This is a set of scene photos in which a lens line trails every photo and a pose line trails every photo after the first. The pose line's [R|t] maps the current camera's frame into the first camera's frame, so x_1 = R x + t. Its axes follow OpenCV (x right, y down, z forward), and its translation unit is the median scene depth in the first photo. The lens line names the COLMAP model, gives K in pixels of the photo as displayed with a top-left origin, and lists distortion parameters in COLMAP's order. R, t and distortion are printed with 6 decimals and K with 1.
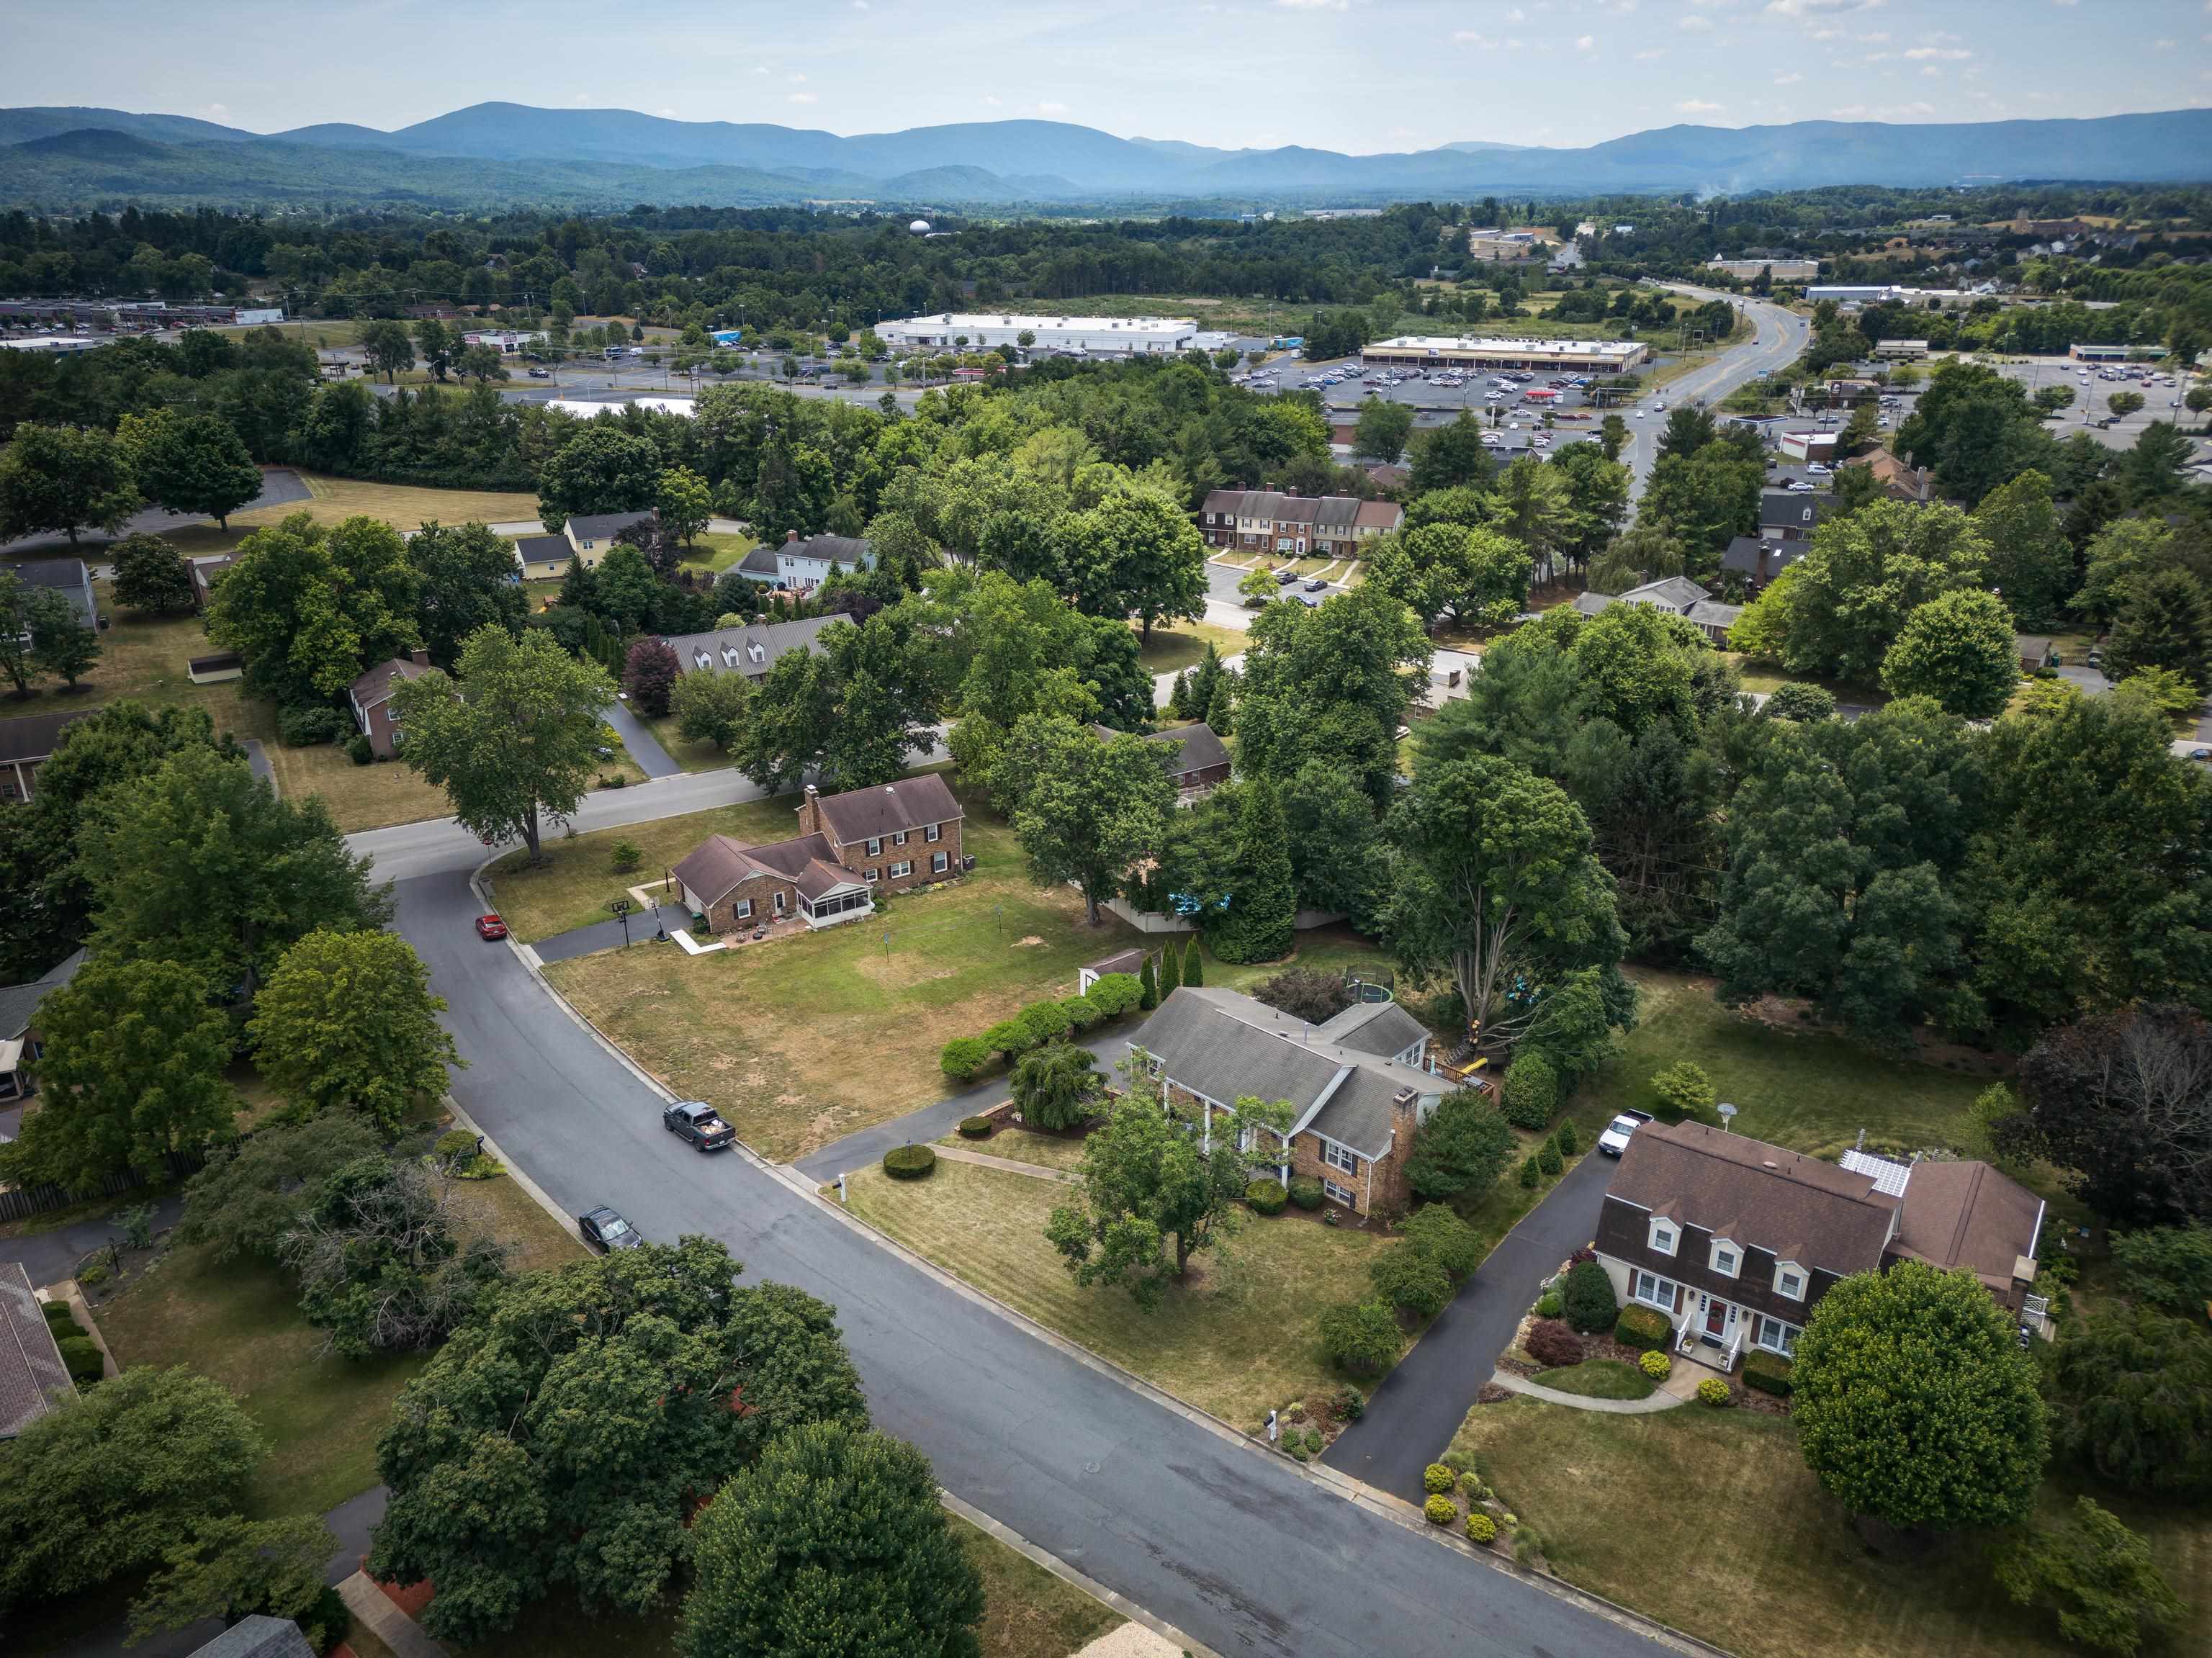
lens RADIAL K [[1693.3, 0, 1106.0], [0, 1693.3, 829.0], [0, 0, 1]] dist [0.088069, -0.055726]
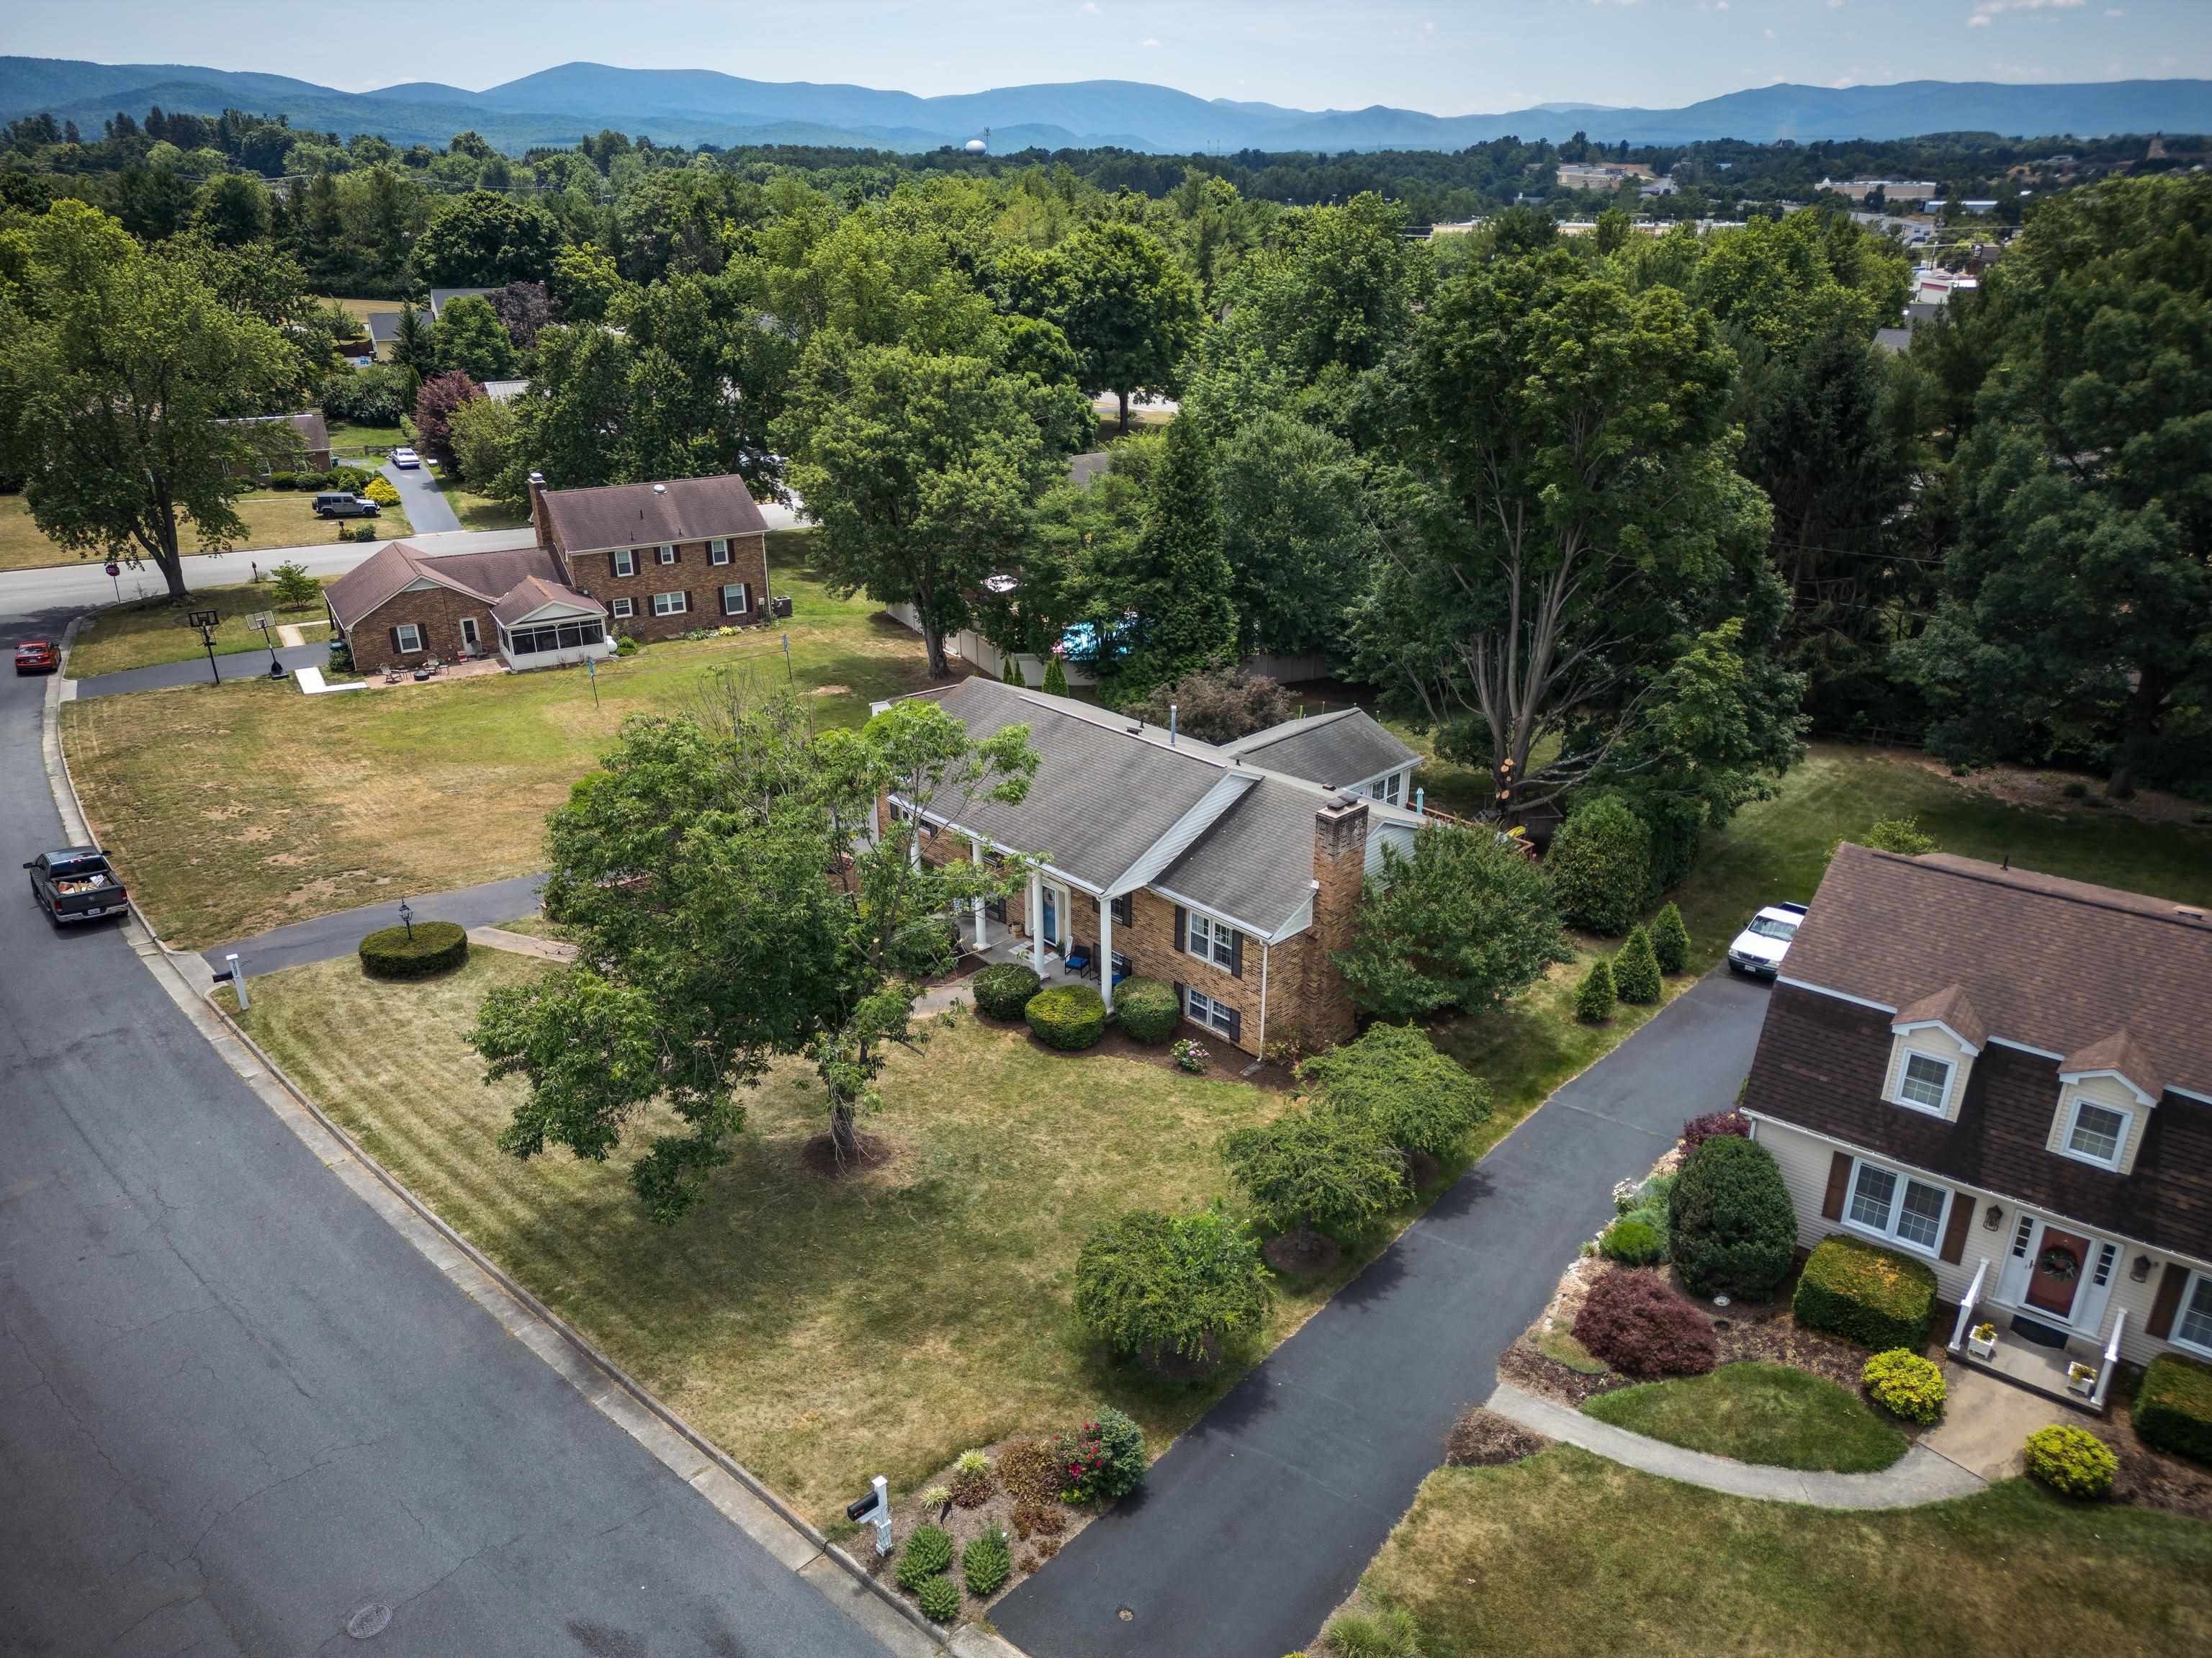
lens RADIAL K [[1693.3, 0, 1106.0], [0, 1693.3, 829.0], [0, 0, 1]] dist [0.088069, -0.055726]
pose [[0.998964, 0.022065, -0.039797, 0.125341], [-0.021446, 0.999643, 0.015914, 0.152876], [0.040134, -0.015044, 0.999081, 0.502183]]
